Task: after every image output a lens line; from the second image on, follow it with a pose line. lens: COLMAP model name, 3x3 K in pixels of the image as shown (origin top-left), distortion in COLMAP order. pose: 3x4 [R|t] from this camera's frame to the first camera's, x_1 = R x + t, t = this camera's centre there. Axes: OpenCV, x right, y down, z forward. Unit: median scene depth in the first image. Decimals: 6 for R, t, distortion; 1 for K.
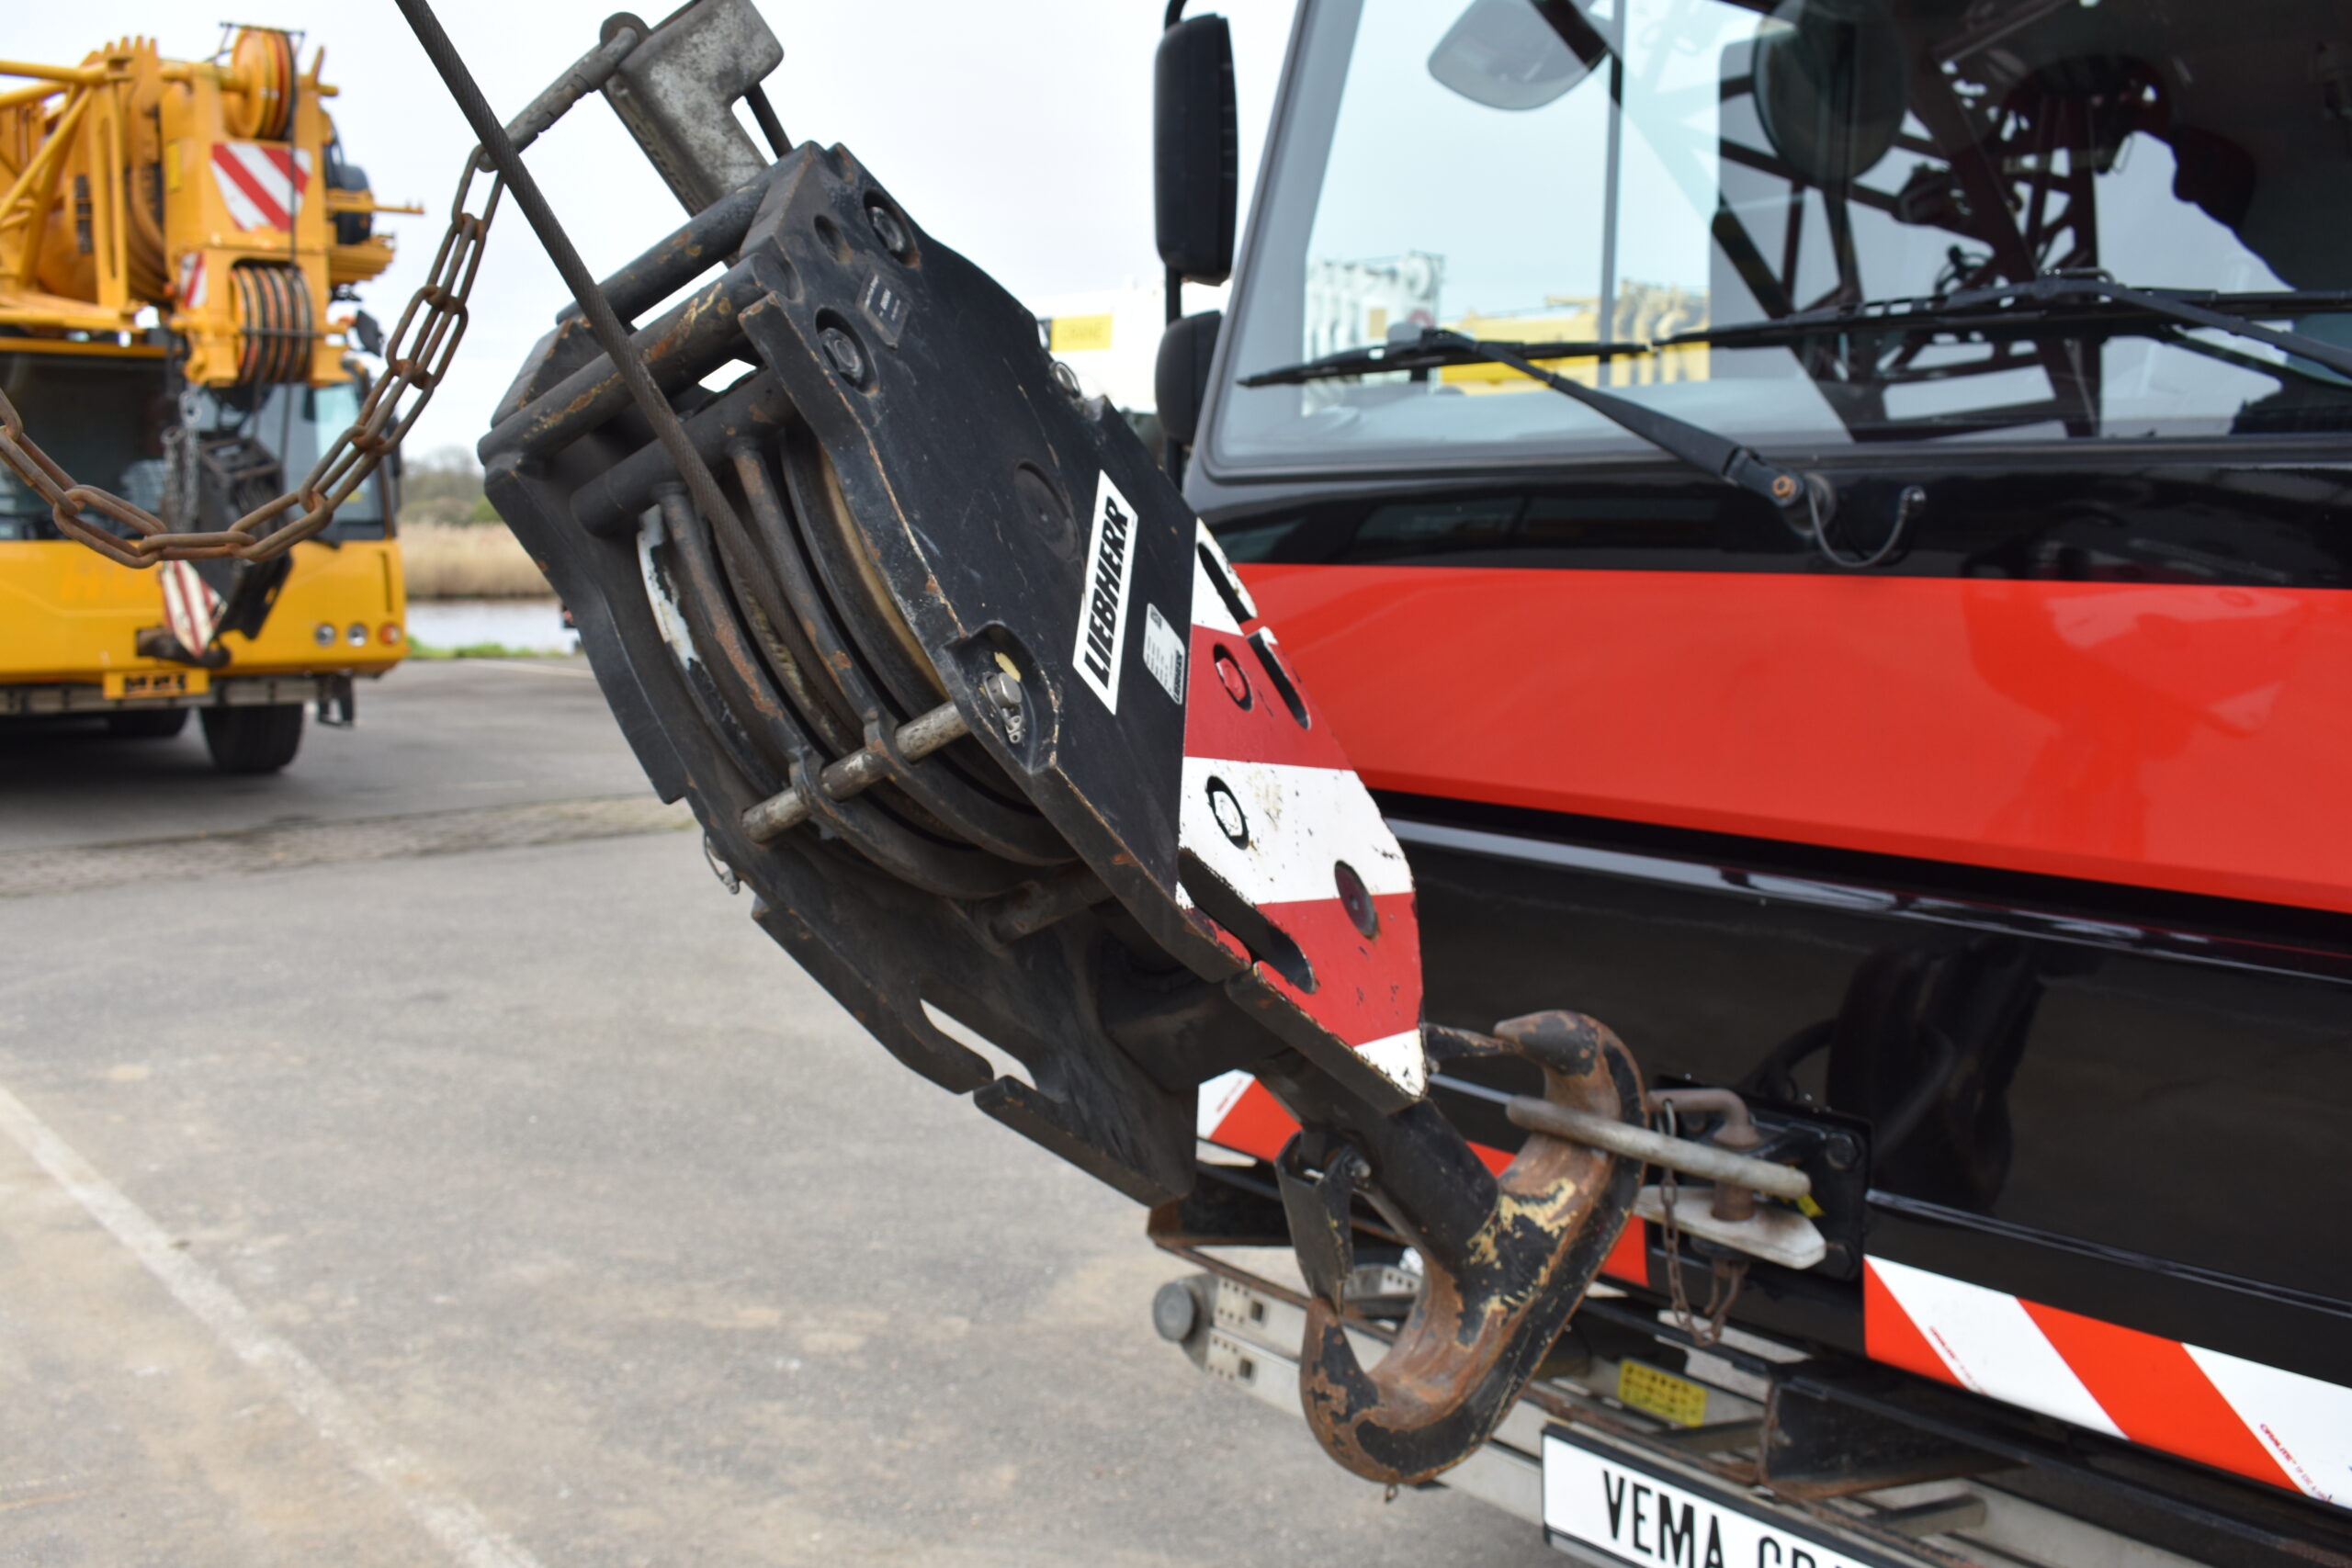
lens RADIAL K [[2122.8, 0, 1176.0], [0, 2122.8, 784.0], [0, 0, 1]] dist [-0.066052, -0.005725]
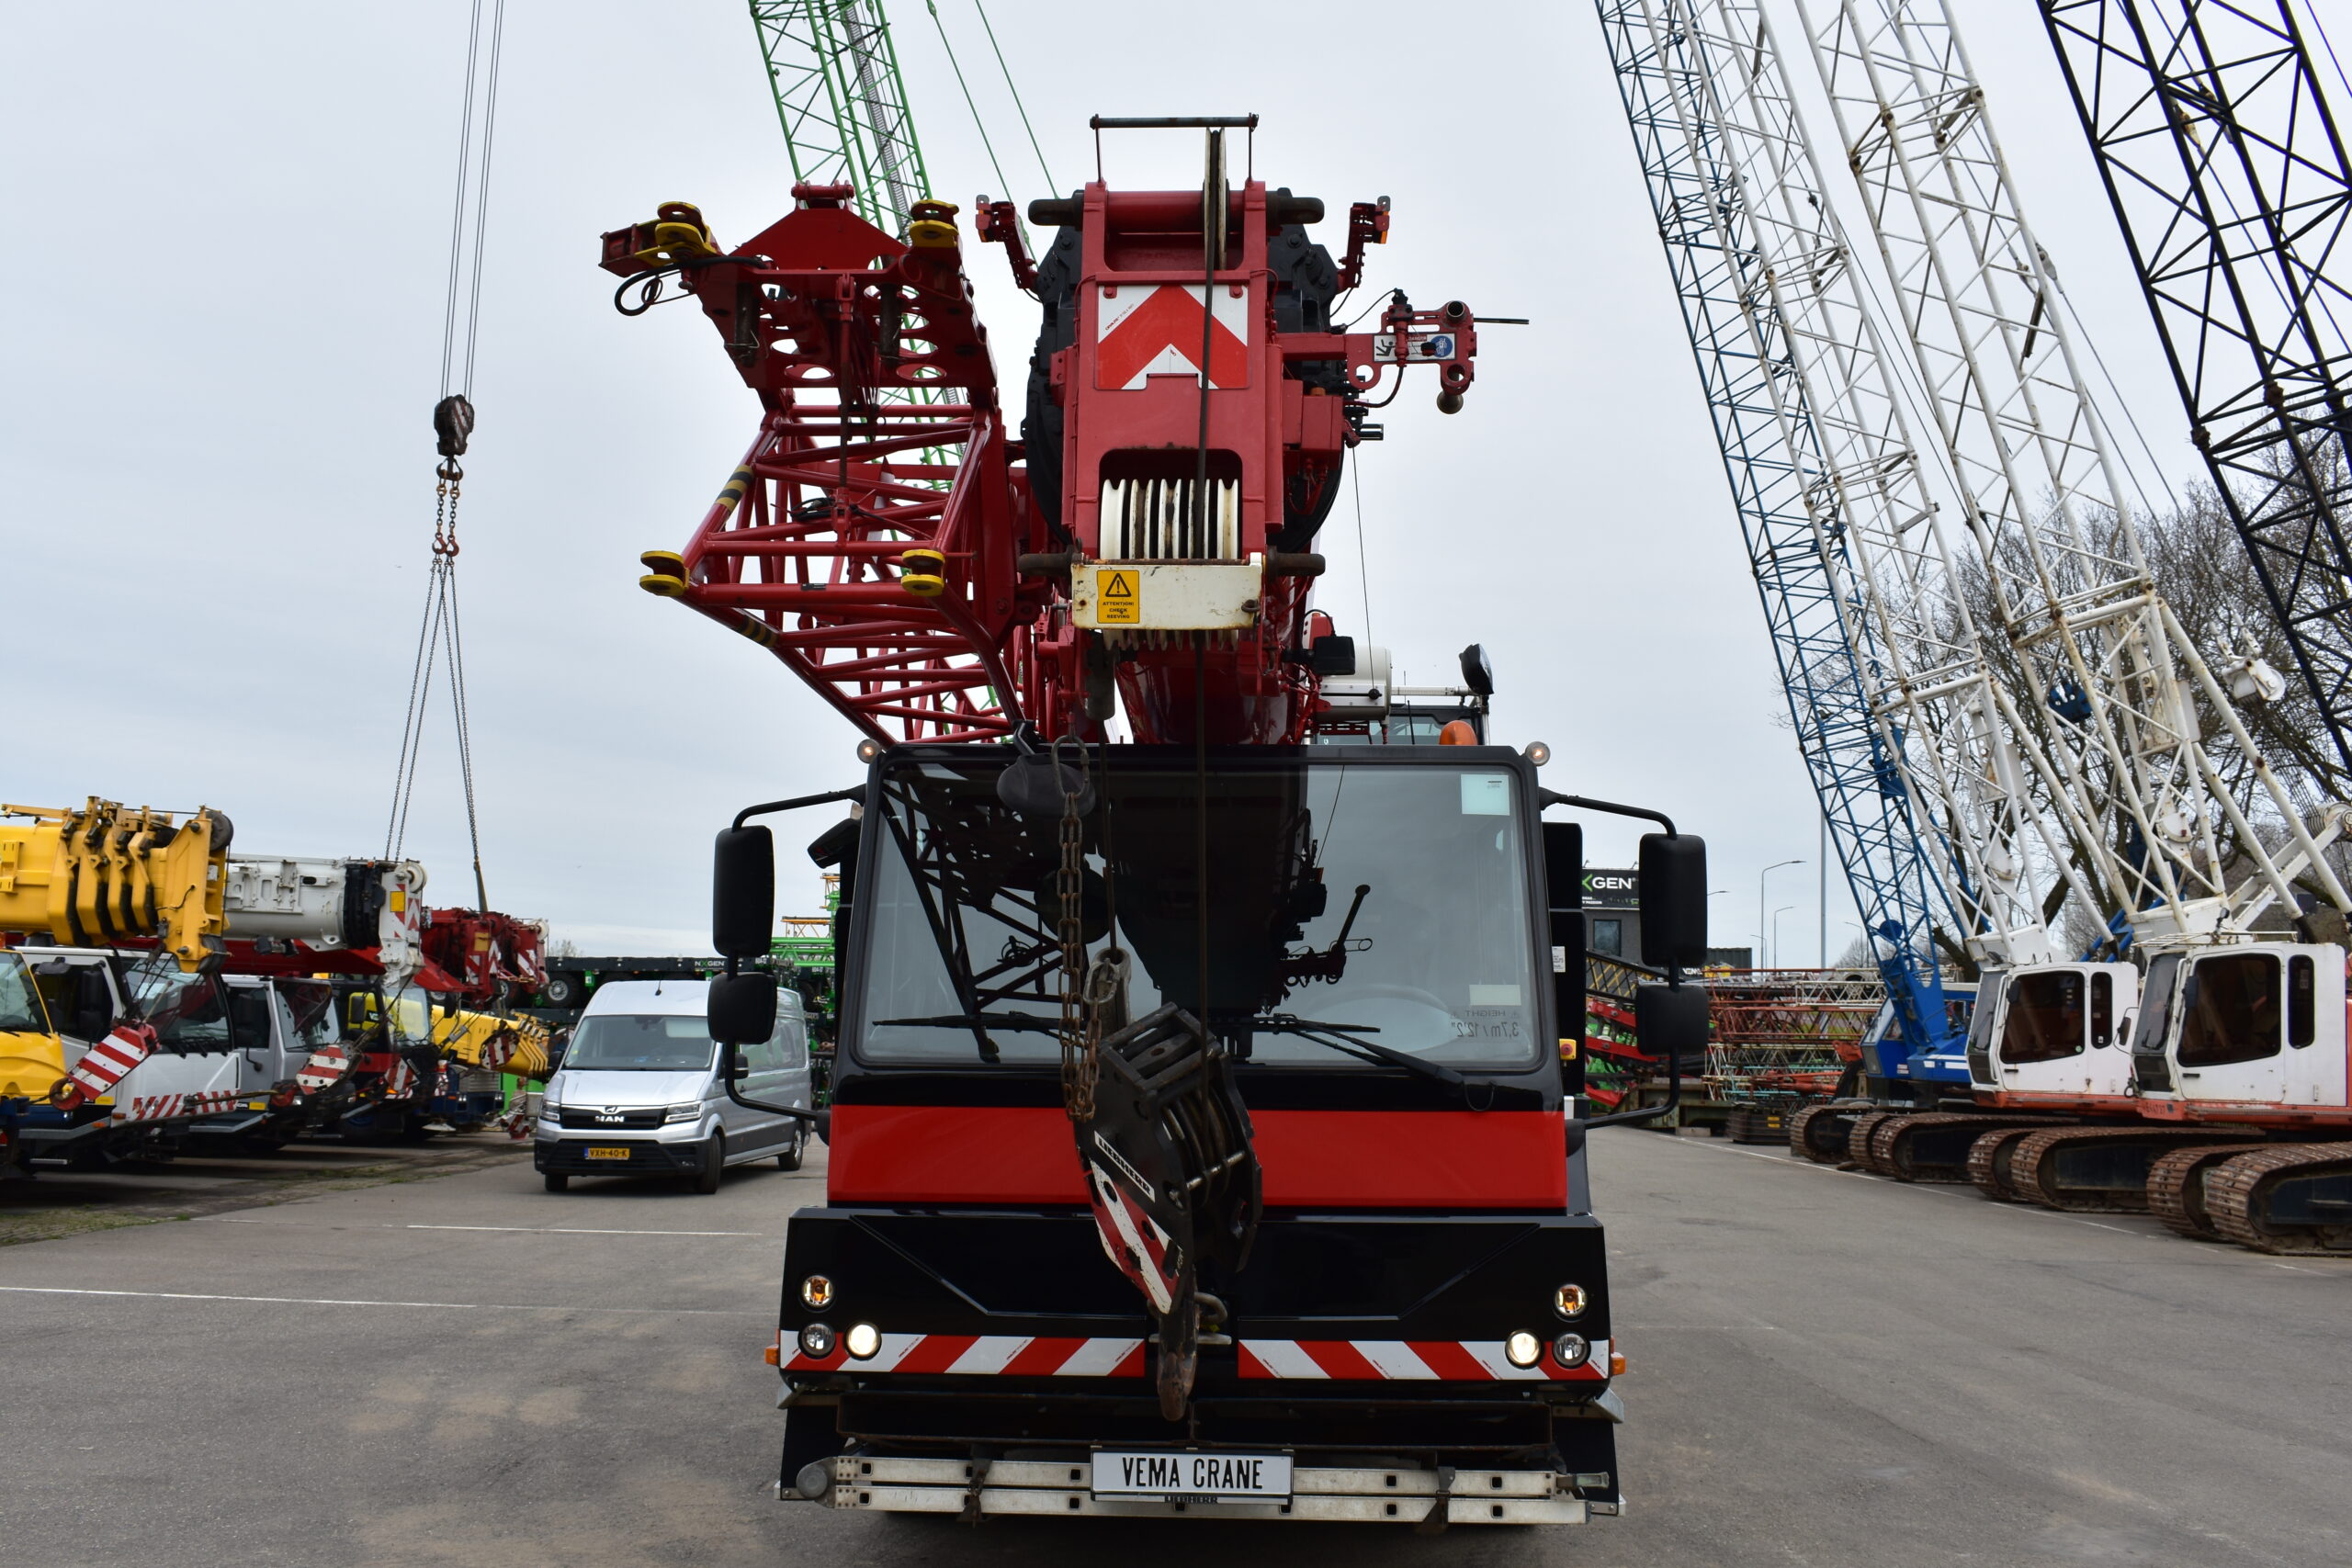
lens RADIAL K [[2151.3, 0, 1176.0], [0, 2151.3, 784.0], [0, 0, 1]] dist [-0.082944, 0.005412]
pose [[0.668004, 0.090415, 0.738645, -1.821663], [0.078676, 0.978448, -0.190919, 0.023951], [-0.739987, 0.185648, 0.646493, -0.921703]]
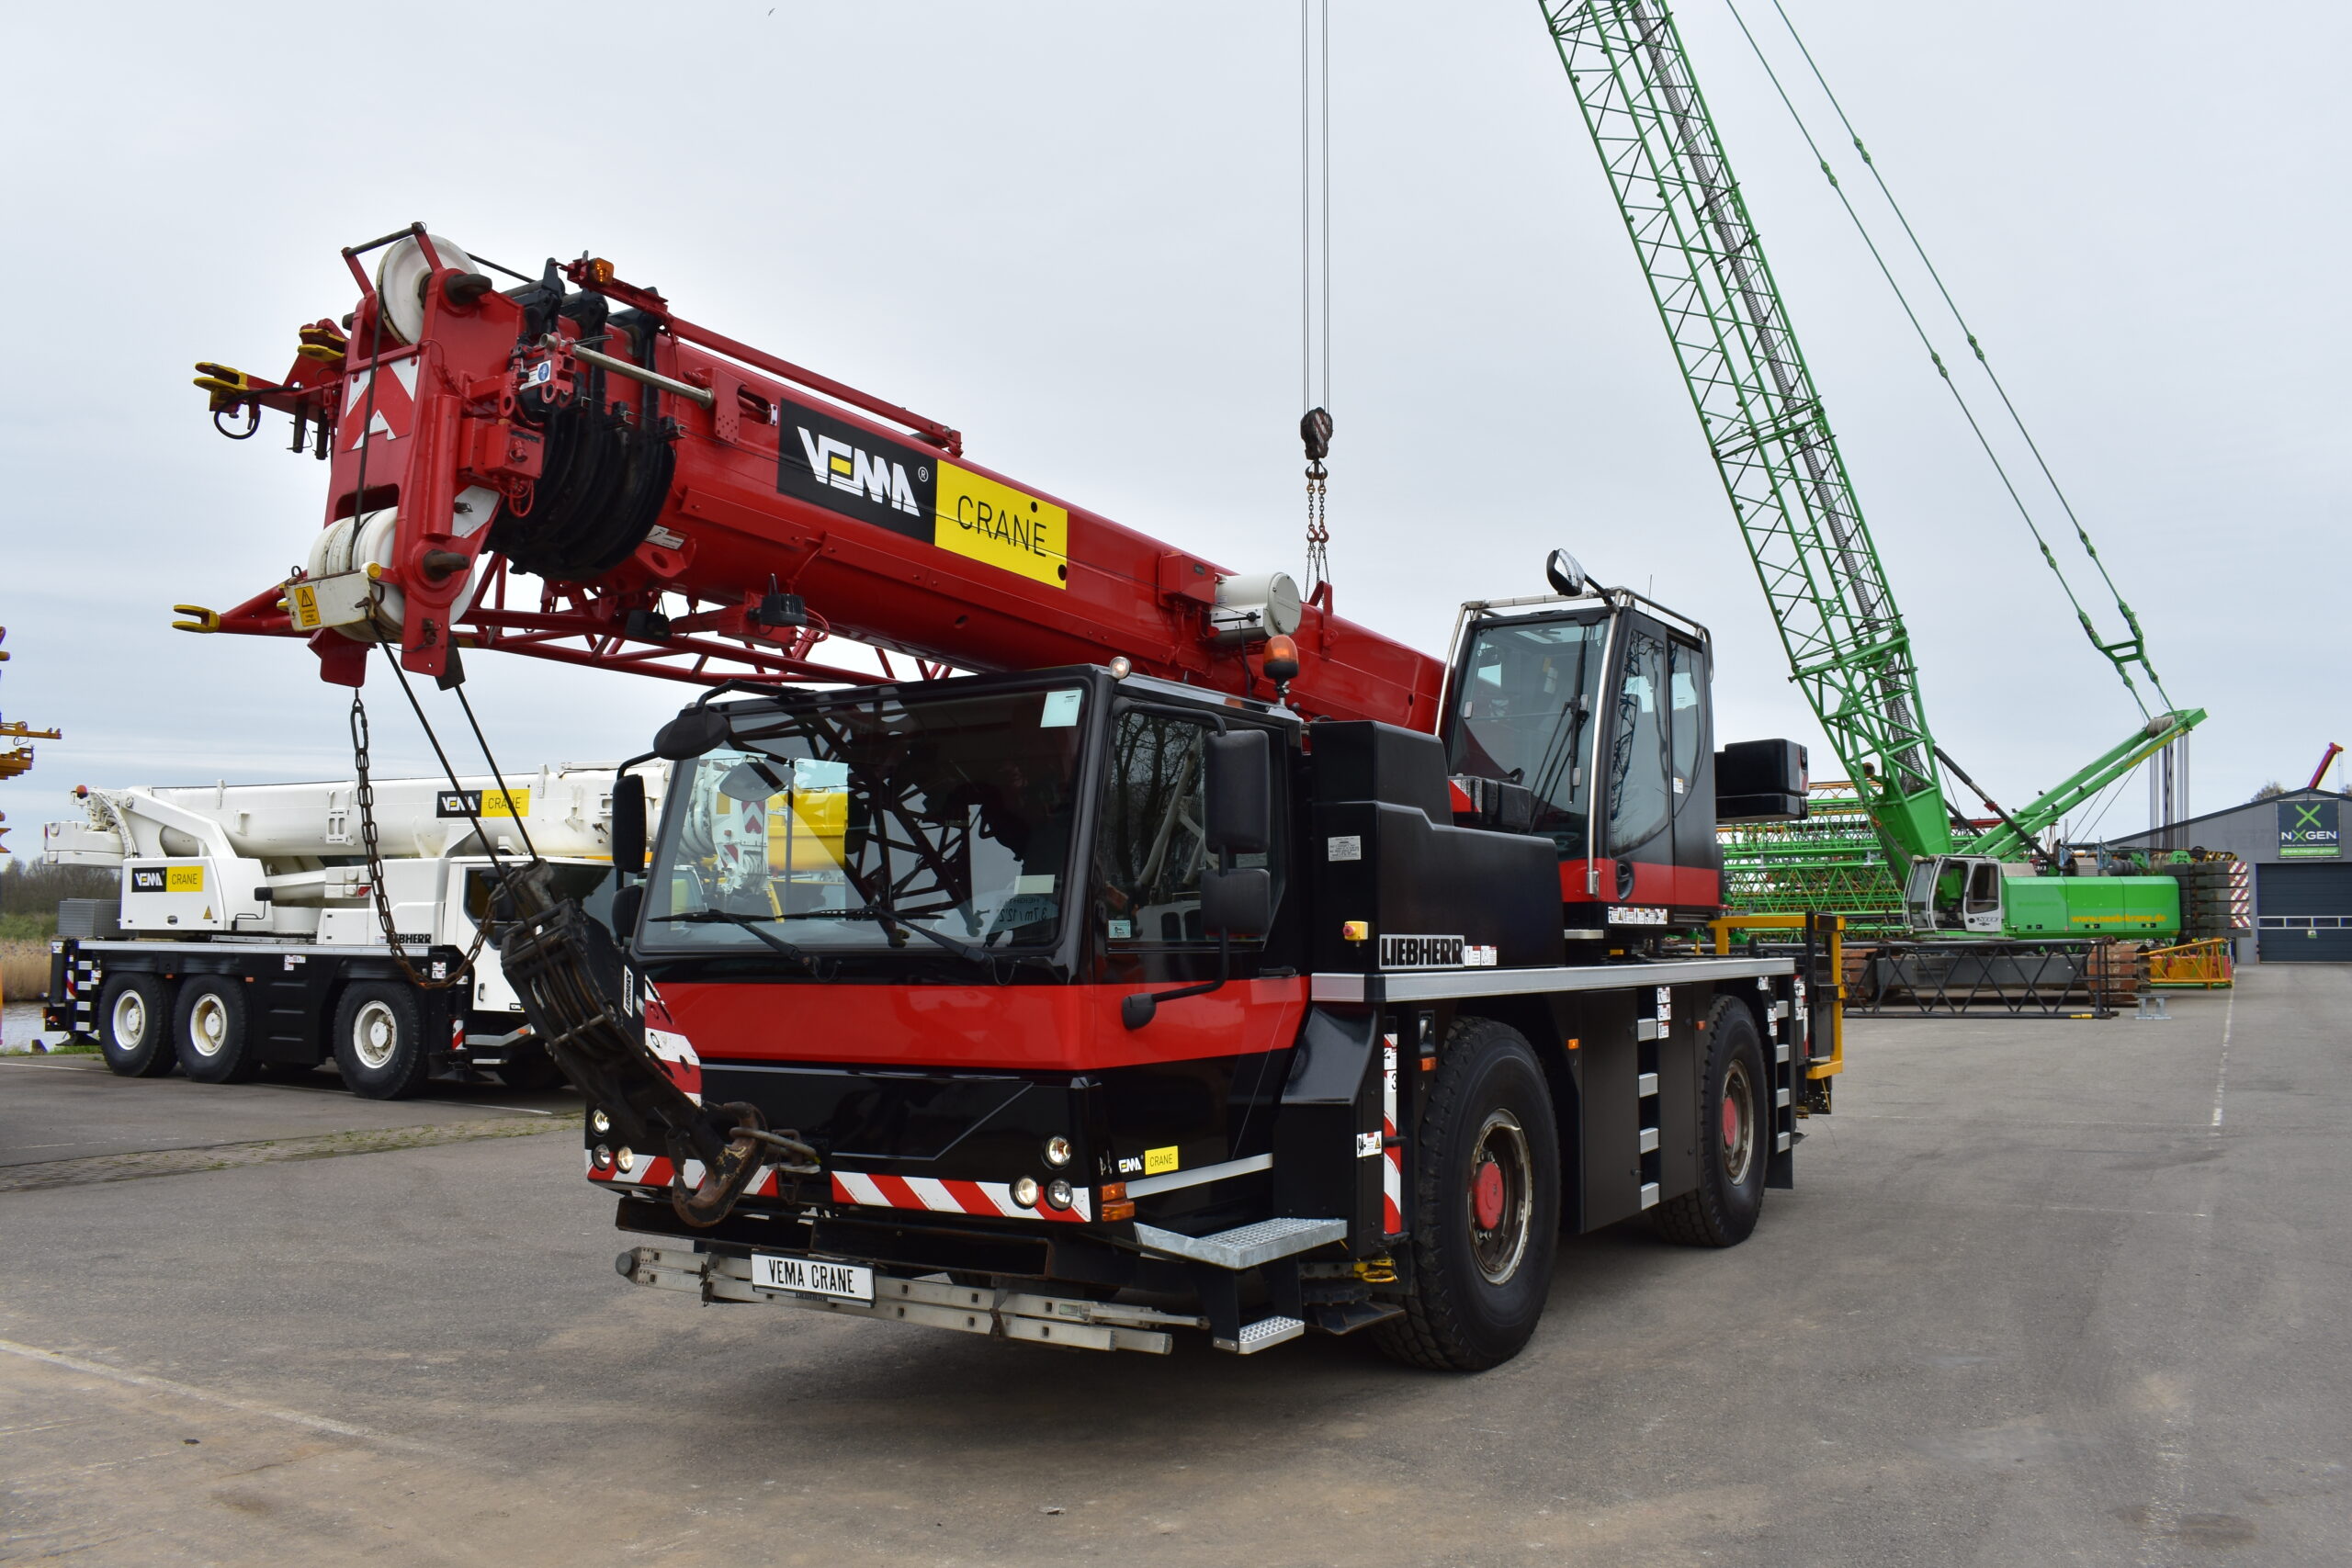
lens RADIAL K [[1897.6, 0, 1176.0], [0, 1897.6, 784.0], [0, 0, 1]] dist [-0.094047, 0.004197]
pose [[0.948752, 0.012917, 0.315758, -0.129369], [0.049590, 0.980701, -0.189122, 0.192463], [-0.312107, 0.195089, 0.929801, -2.107916]]
